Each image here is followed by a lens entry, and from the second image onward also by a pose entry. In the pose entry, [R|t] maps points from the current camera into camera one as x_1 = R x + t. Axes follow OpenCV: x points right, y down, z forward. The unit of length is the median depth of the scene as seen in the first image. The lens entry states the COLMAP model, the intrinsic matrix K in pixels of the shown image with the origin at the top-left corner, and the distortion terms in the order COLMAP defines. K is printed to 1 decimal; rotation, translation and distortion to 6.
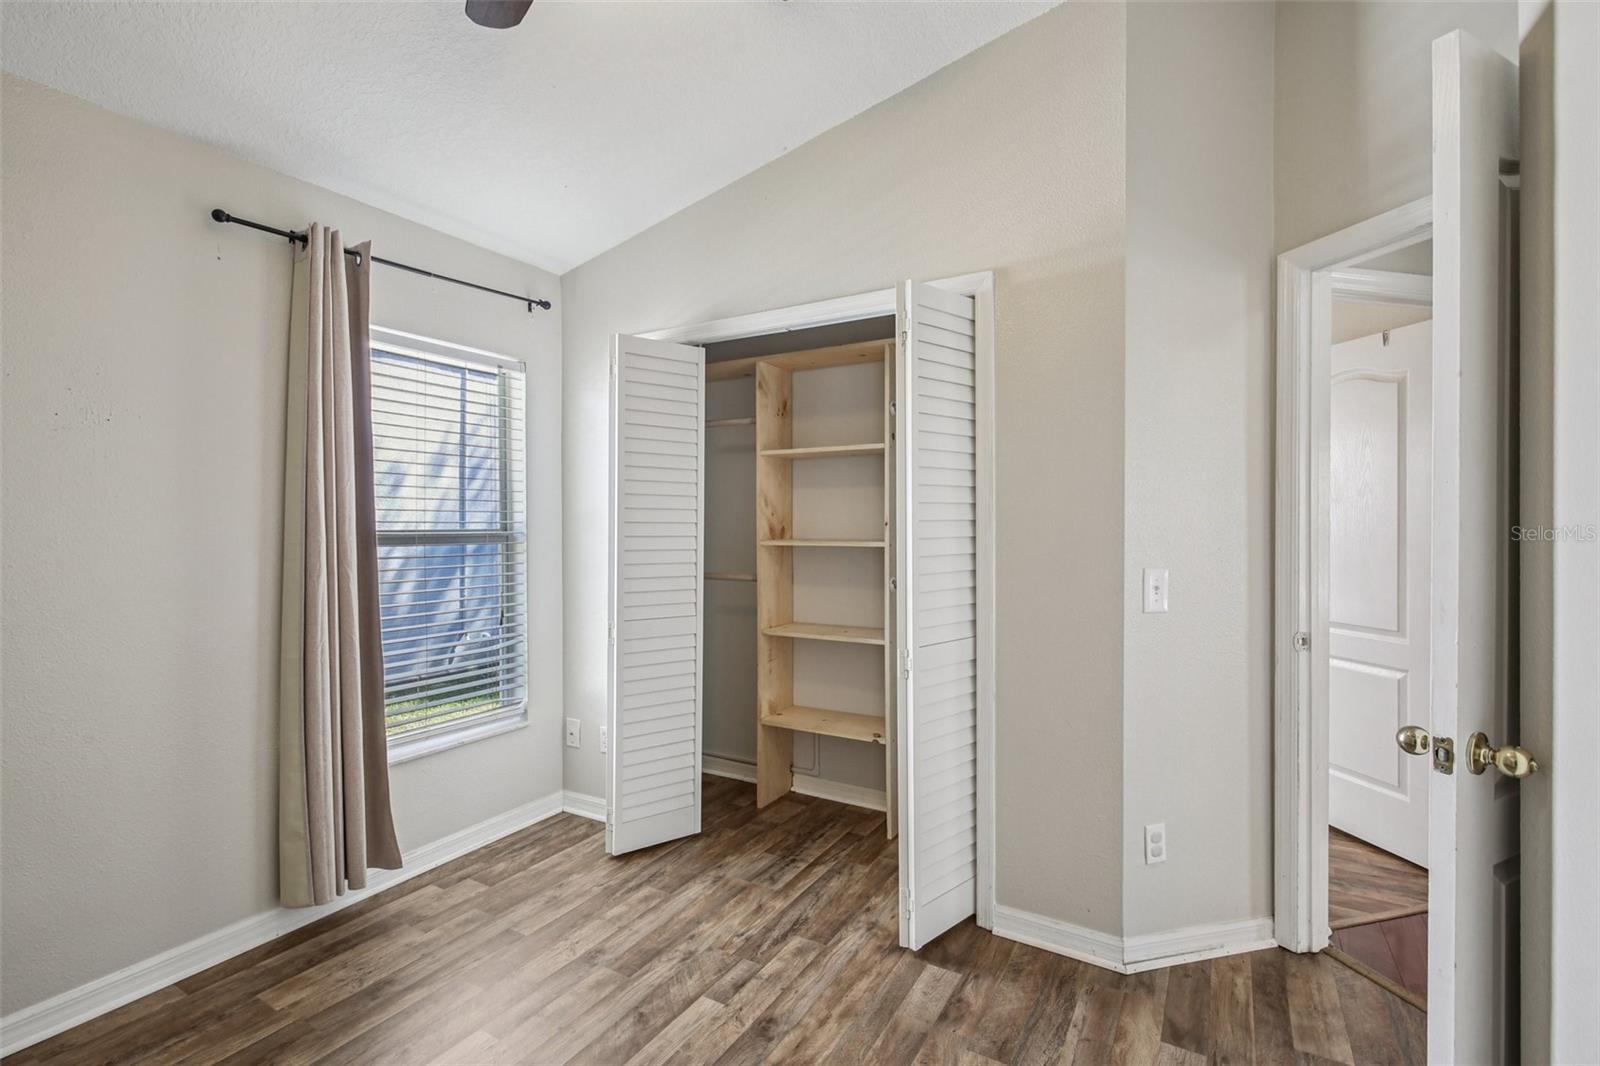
lens RADIAL K [[744.5, 0, 796.5], [0, 744.5, 521.3], [0, 0, 1]] dist [0.007673, -0.000024]
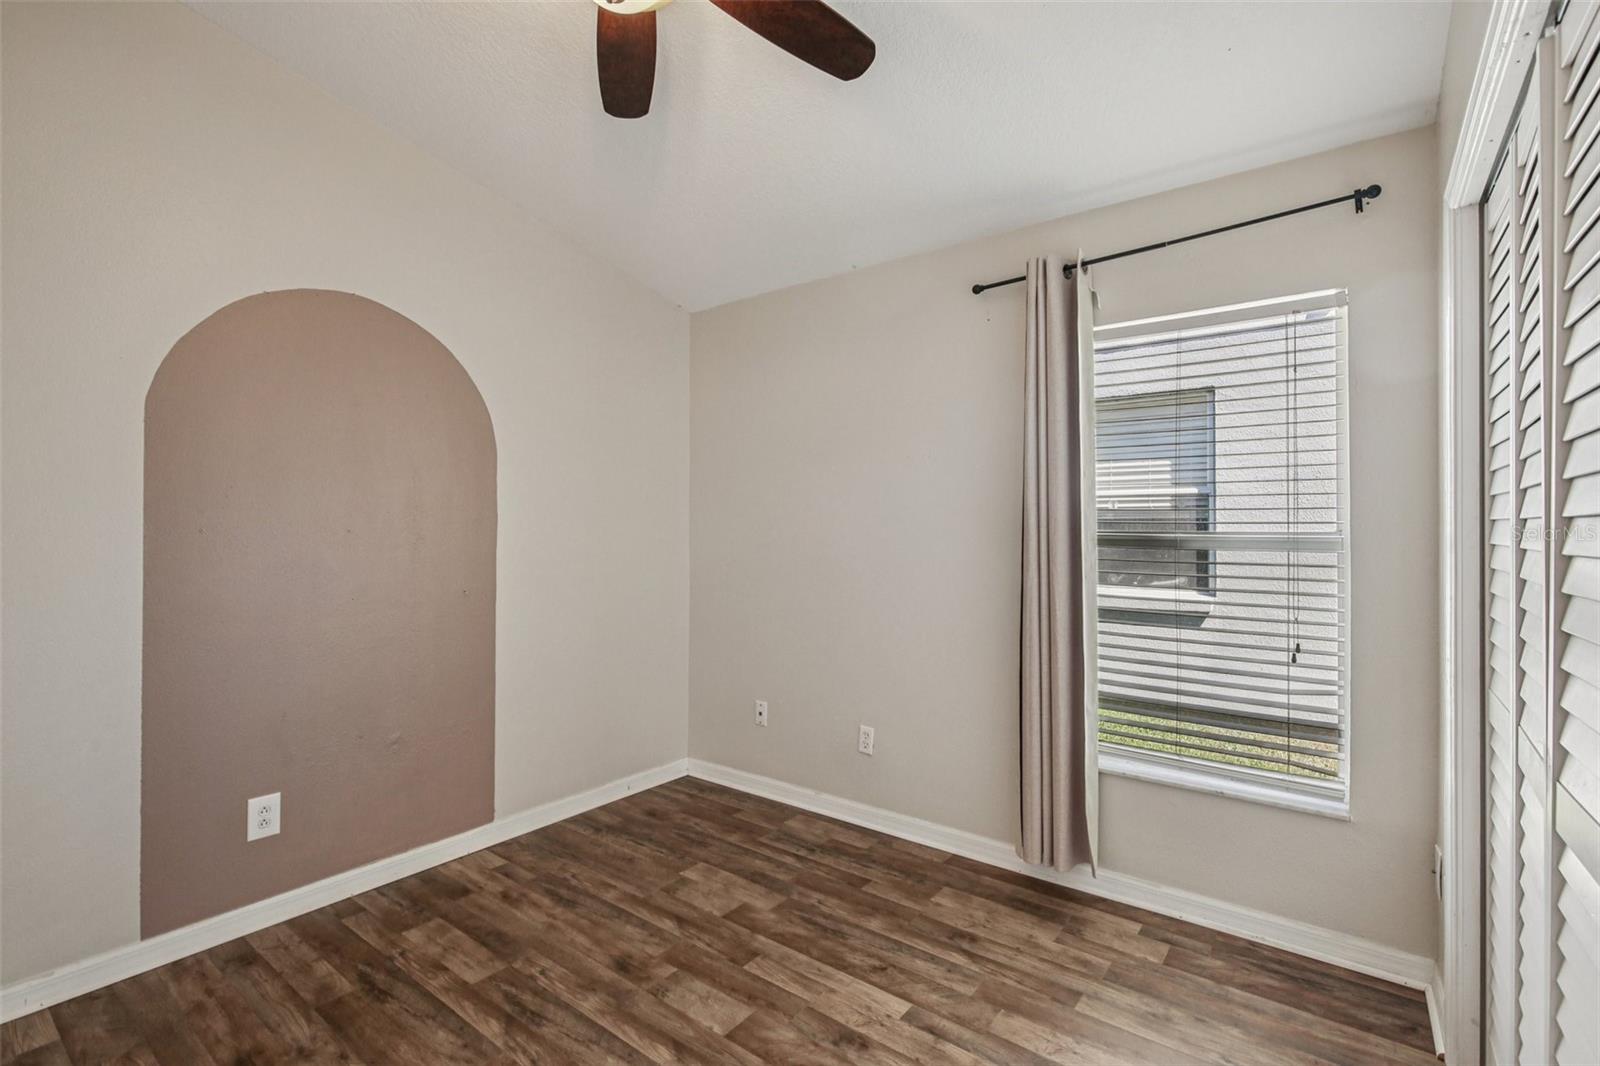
lens RADIAL K [[744.5, 0, 801.7], [0, 744.5, 529.3], [0, 0, 1]] dist [0.007673, -0.000024]
pose [[-0.129852, 0.001319, -0.991532, 0.482570], [-0.002672, 0.999995, 0.001680, 0.008533], [0.991530, 0.002867, -0.129848, 0.743856]]
